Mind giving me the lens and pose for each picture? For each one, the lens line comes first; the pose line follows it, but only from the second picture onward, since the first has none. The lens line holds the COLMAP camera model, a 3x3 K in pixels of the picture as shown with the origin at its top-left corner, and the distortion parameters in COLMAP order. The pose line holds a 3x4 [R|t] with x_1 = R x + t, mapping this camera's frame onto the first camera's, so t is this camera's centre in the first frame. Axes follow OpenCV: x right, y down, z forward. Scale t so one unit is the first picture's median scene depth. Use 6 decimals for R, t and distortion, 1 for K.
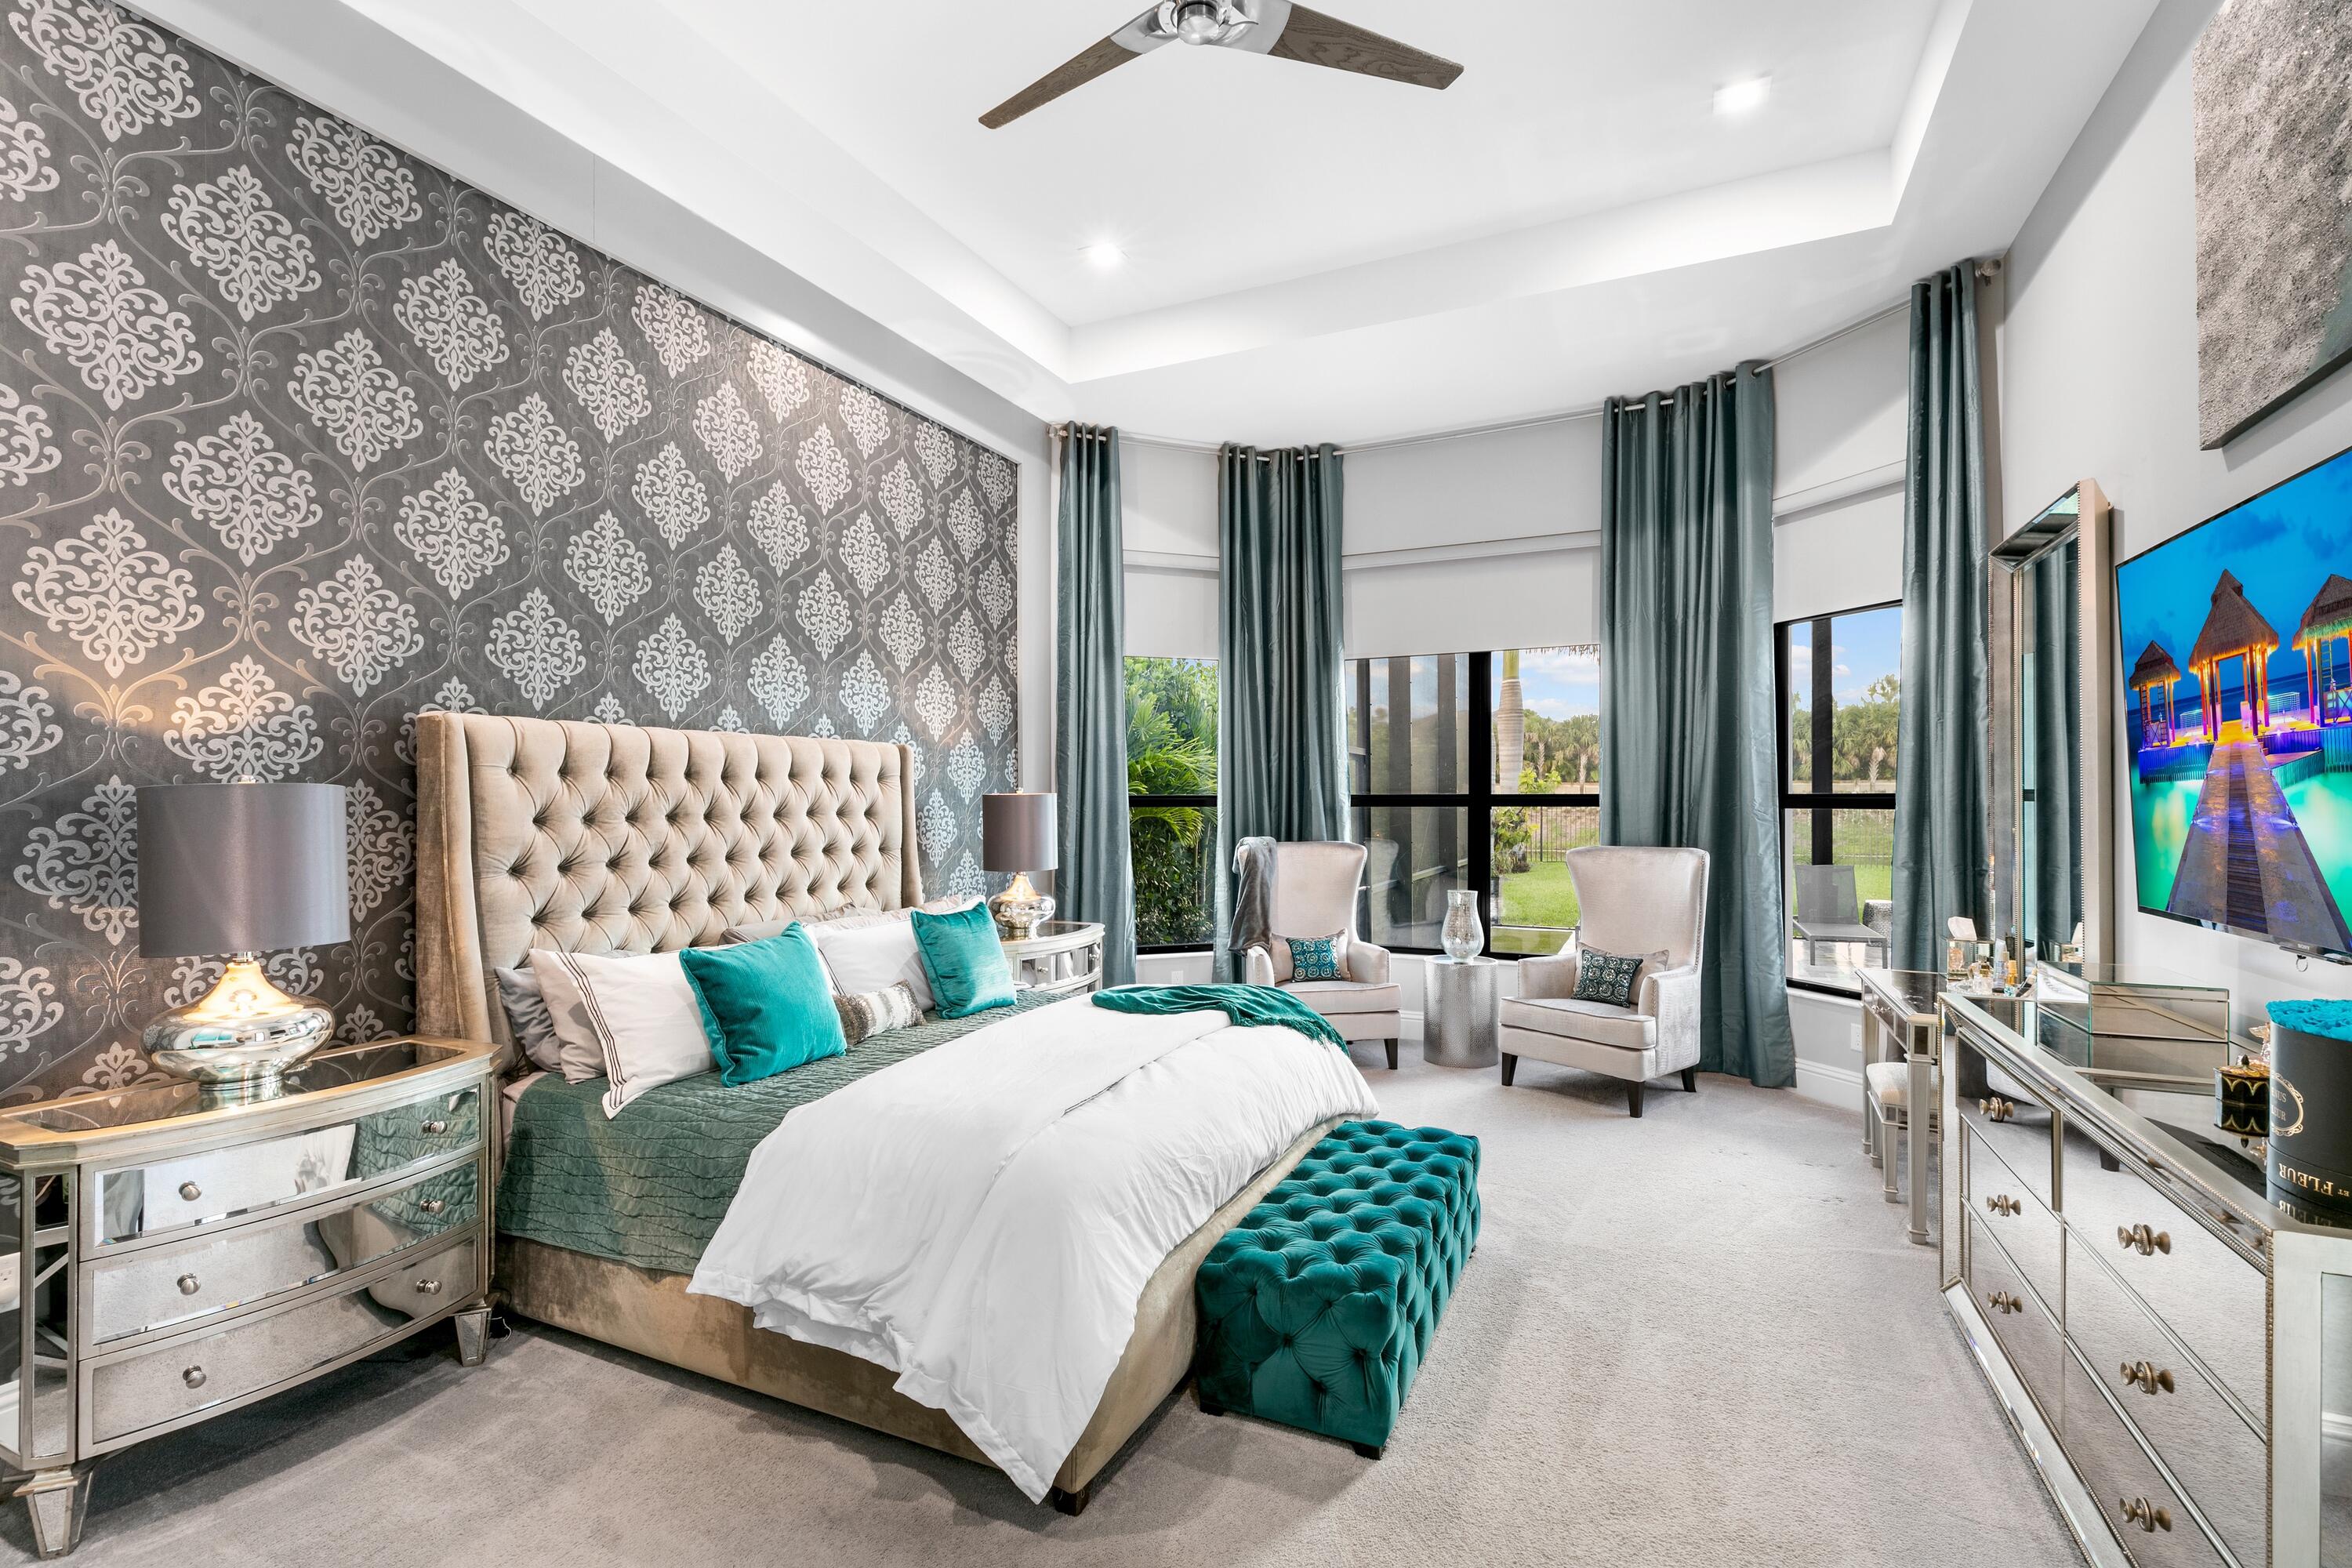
lens RADIAL K [[1068.6, 0, 1169.2], [0, 1068.6, 799.2], [0, 0, 1]] dist [0.000231, 0.000065]
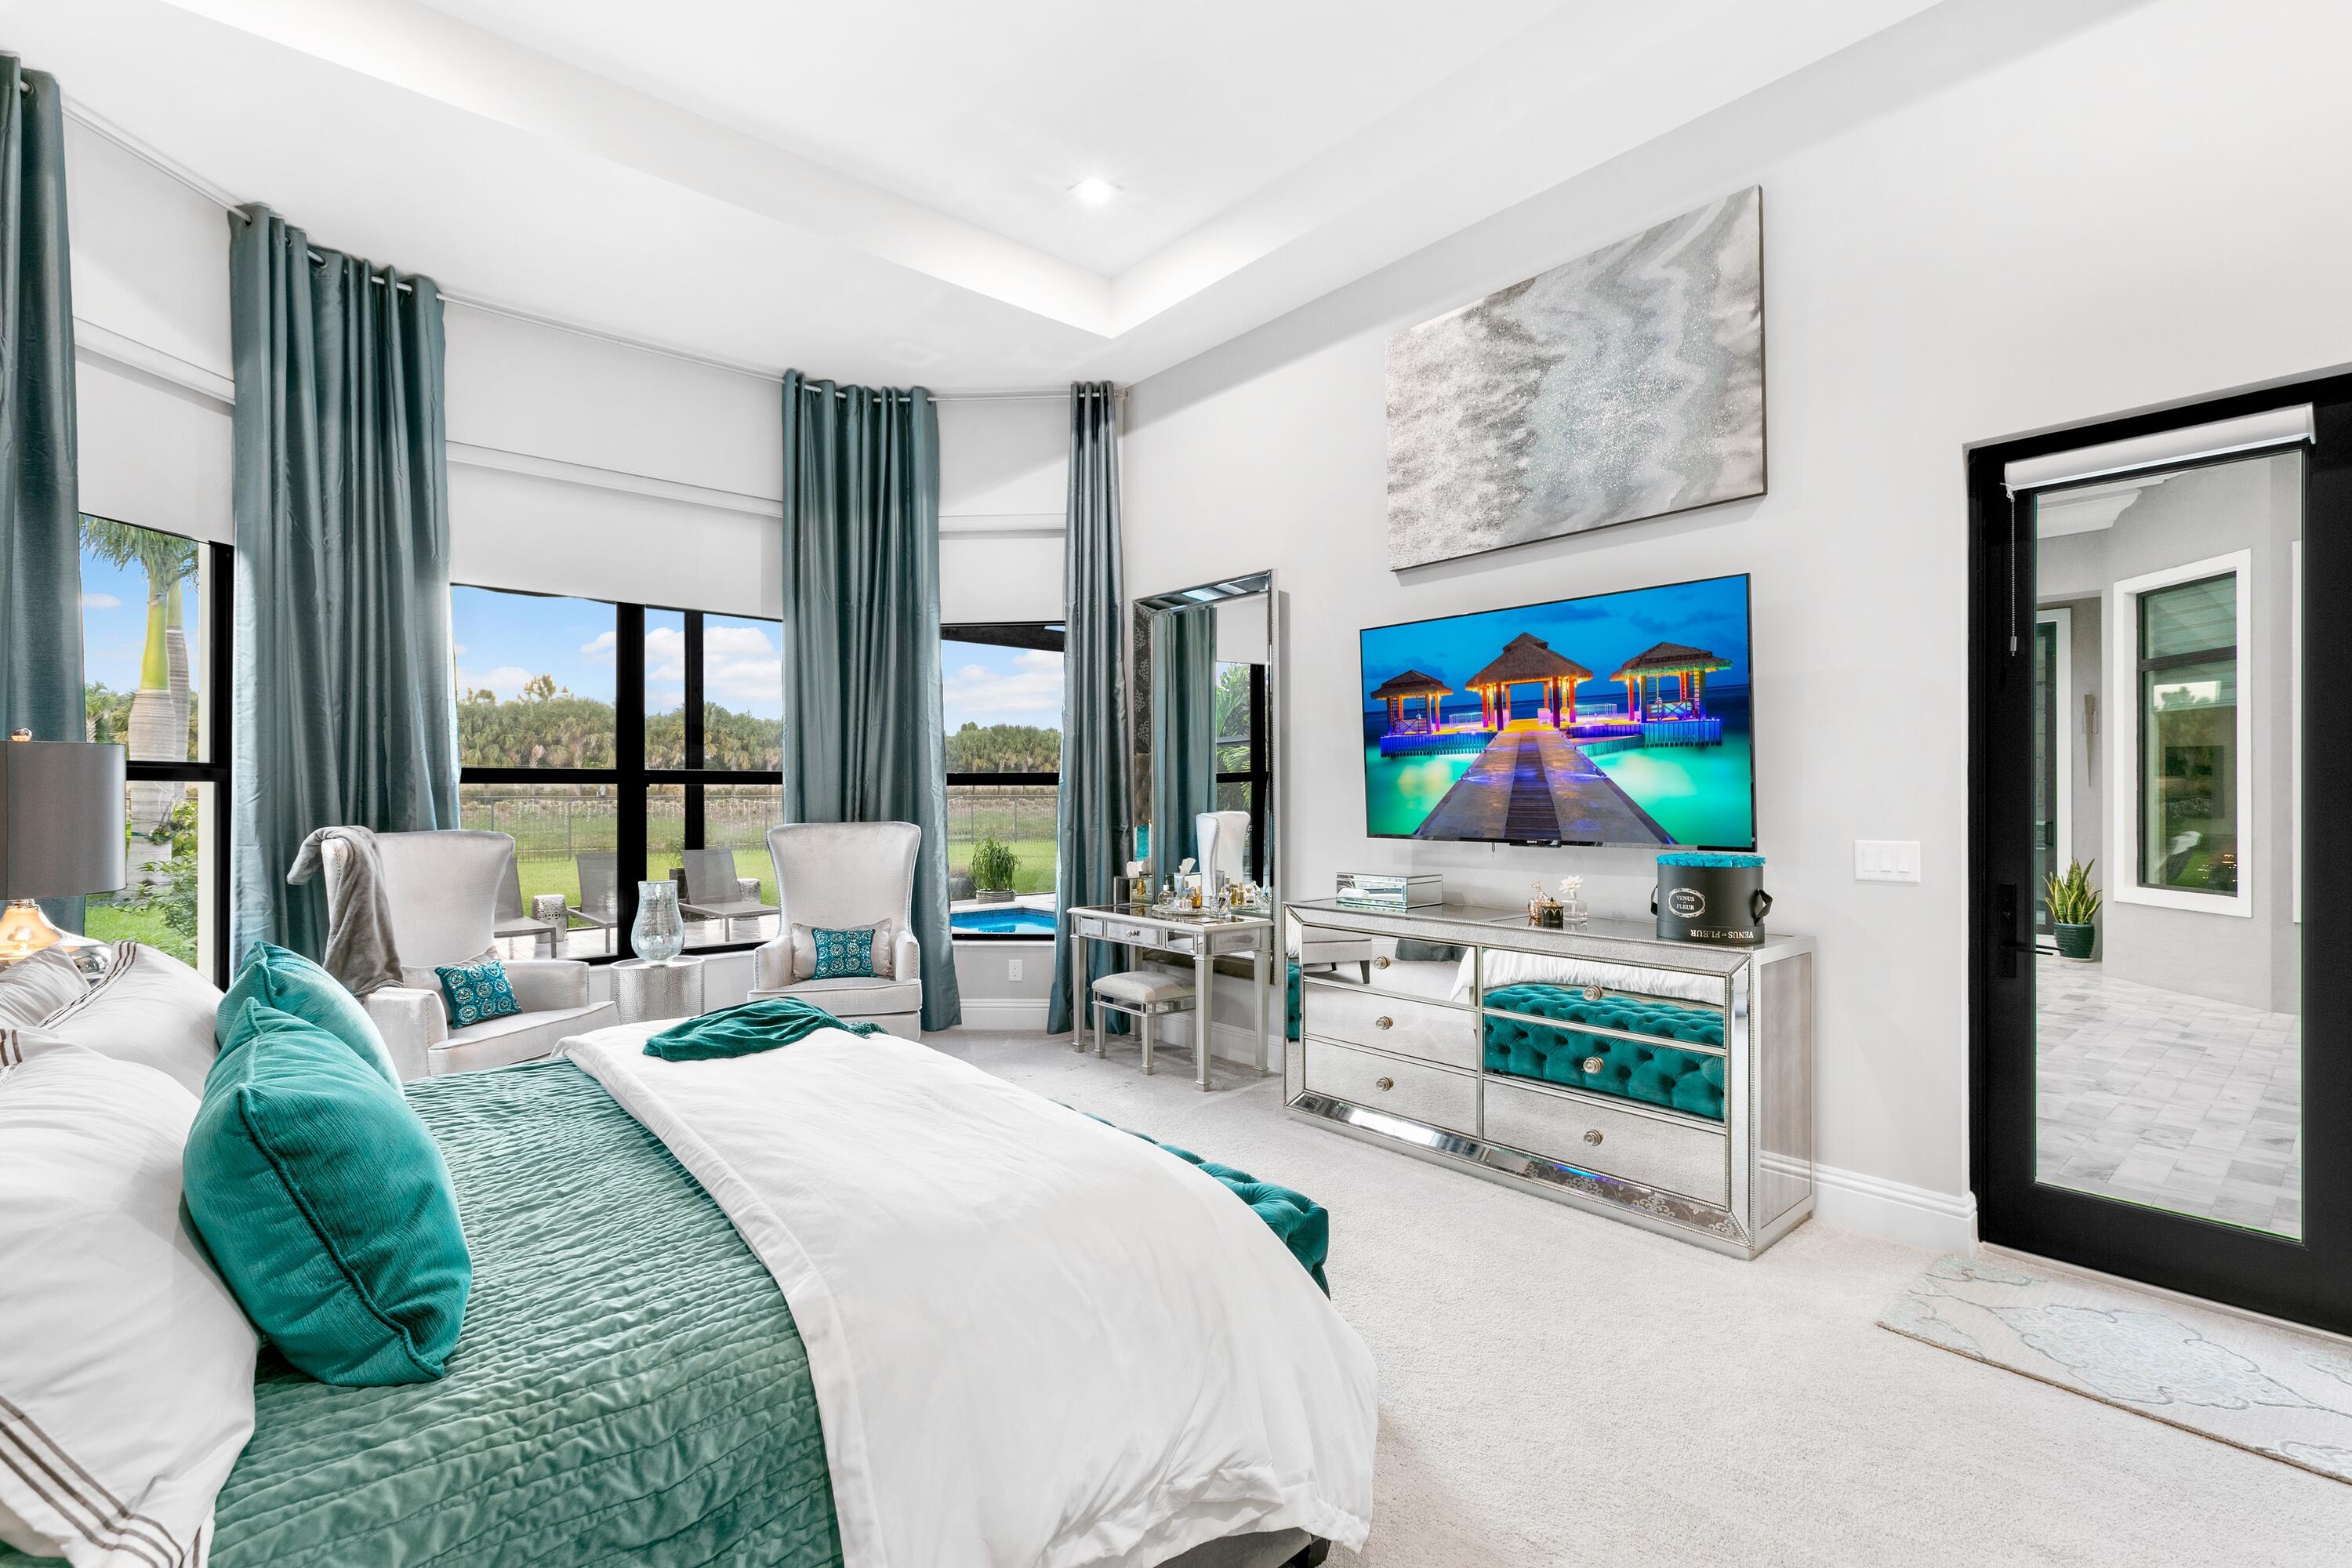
lens RADIAL K [[1066.9, 0, 1176.0], [0, 1066.9, 784.0], [0, 0, 1]] dist [0.015076, 0.000191]
pose [[0.399106, 0.009891, 0.916851, -0.356707], [0.001771, 0.999932, -0.011559, 0.019473], [-0.916903, 0.006237, 0.399061, 0.287699]]
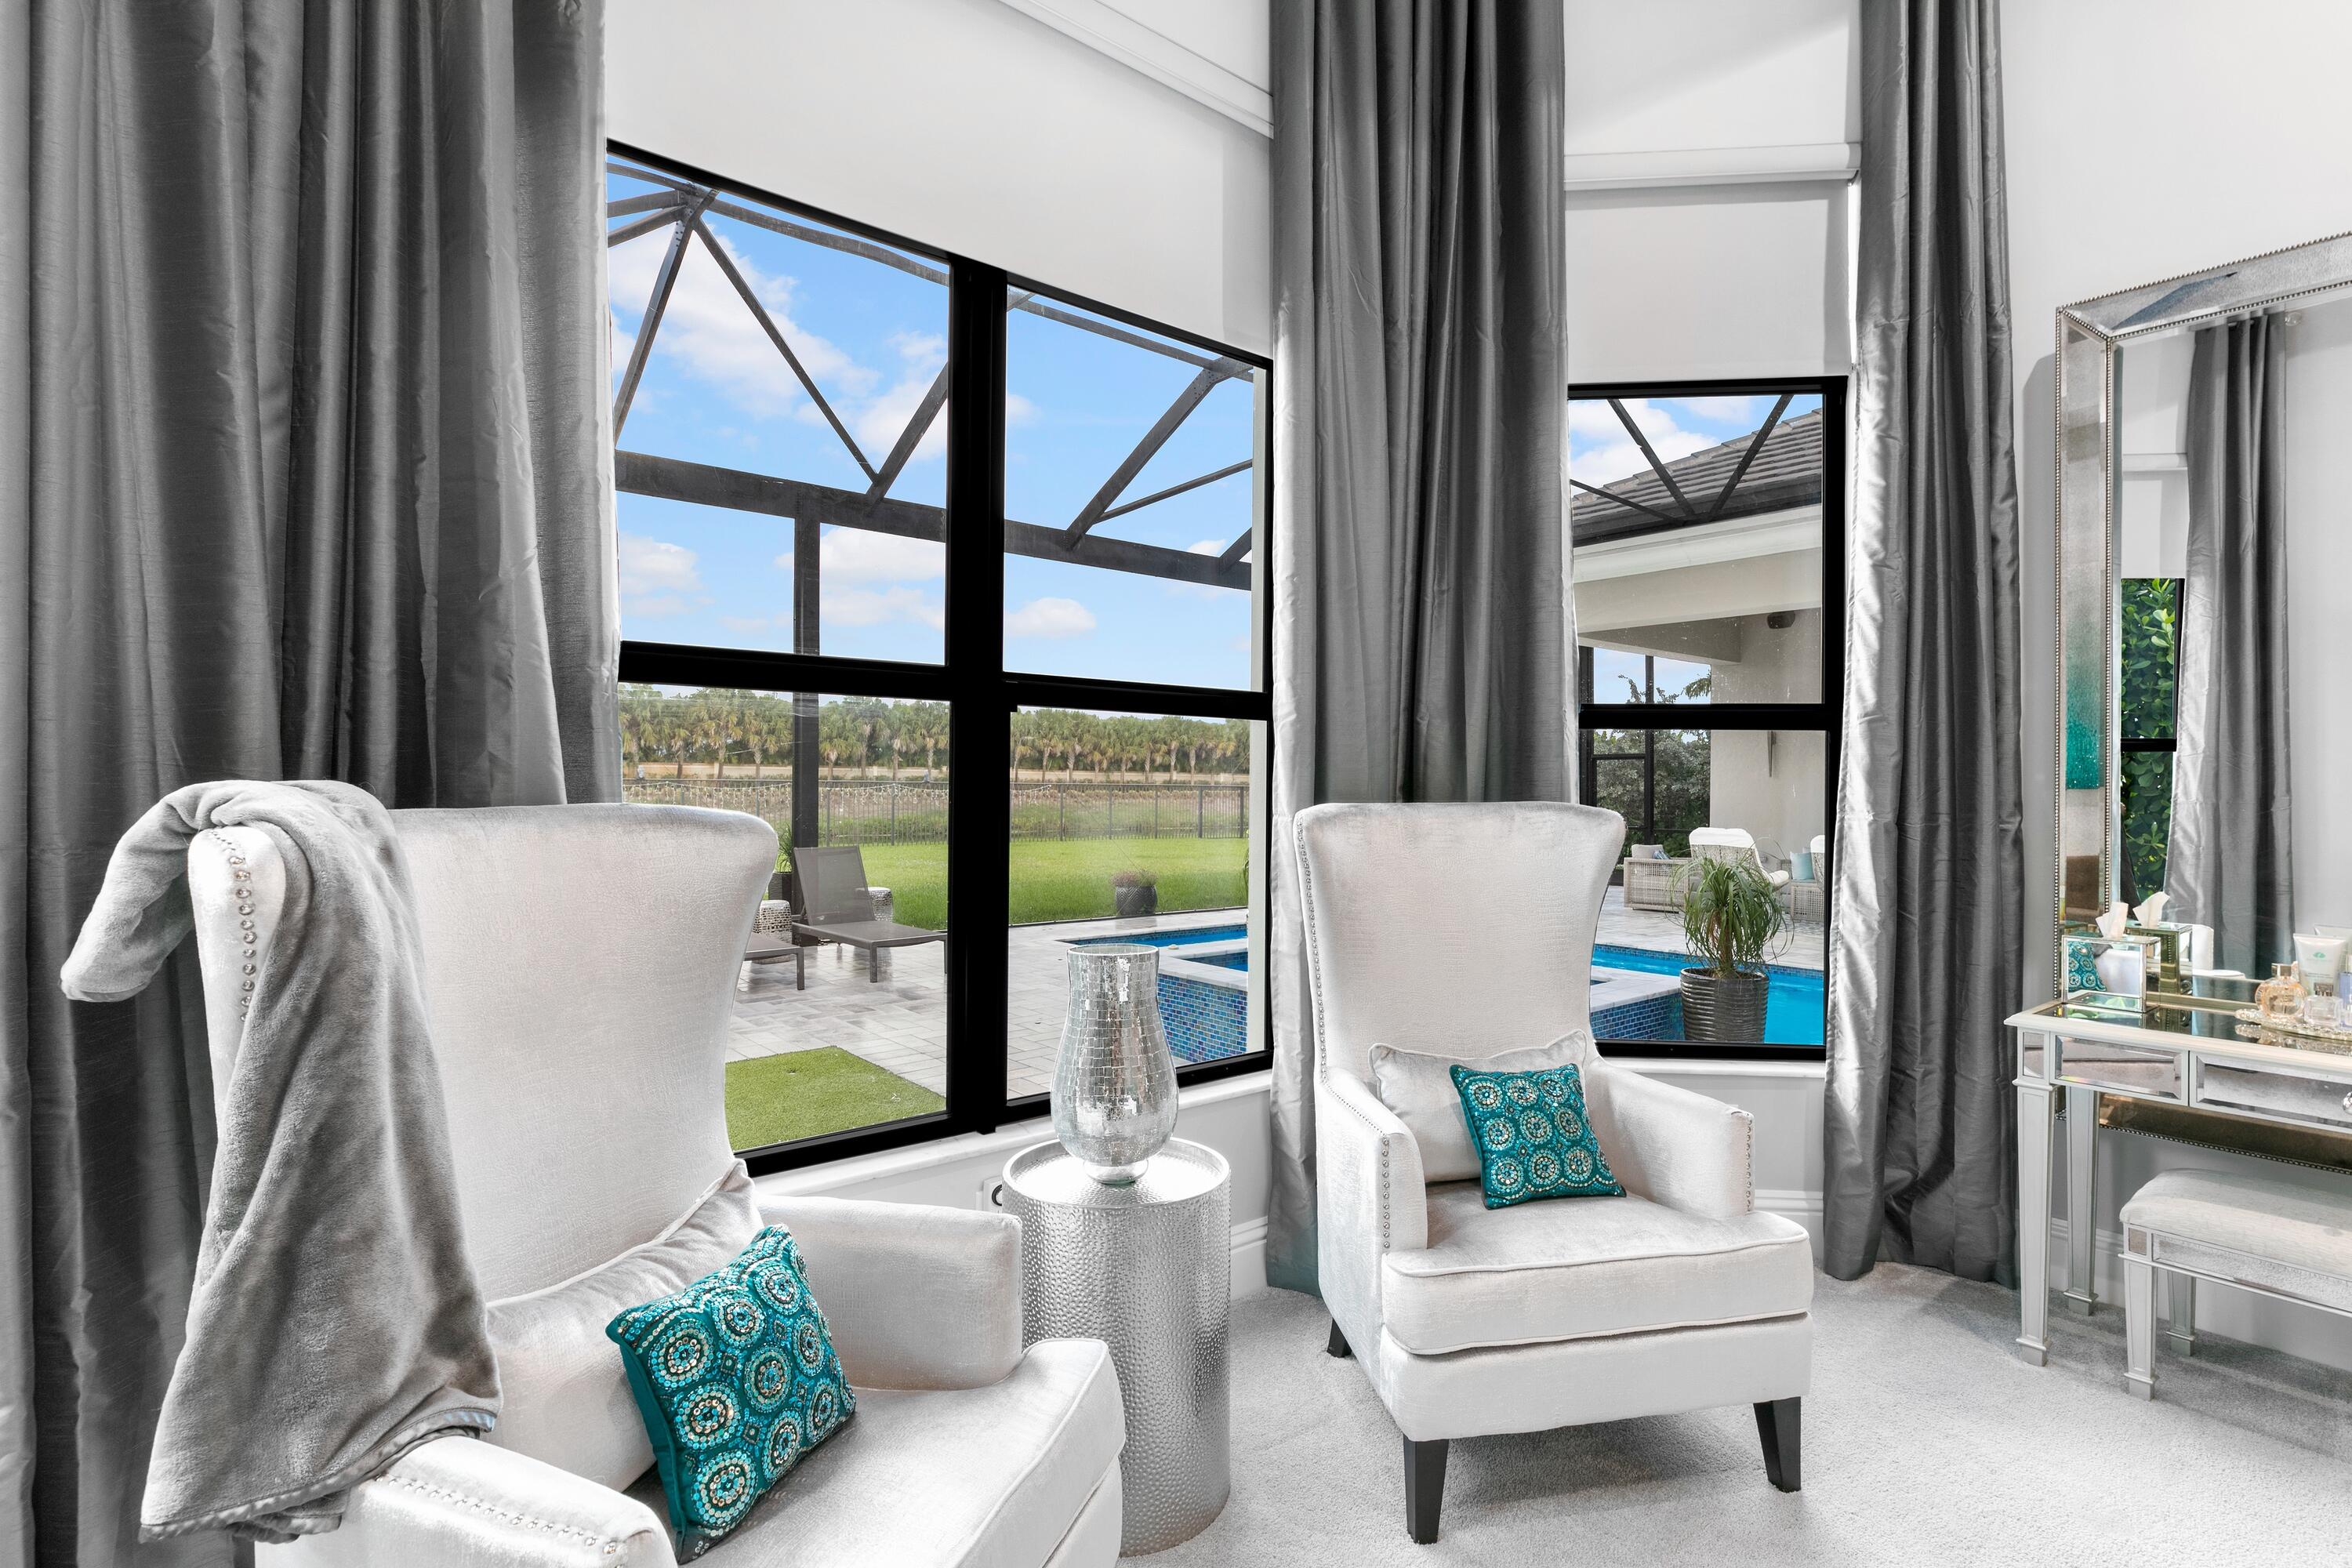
lens RADIAL K [[1154.5, 0, 1180.1], [0, 1154.5, 776.7], [0, 0, 1]] dist [-0.000298, 0.000183]
pose [[0.430686, 0.012579, 0.902414, -0.029158], [-0.006262, 0.999920, -0.010950, 0.039498], [-0.902480, -0.000934, 0.430730, 0.862066]]
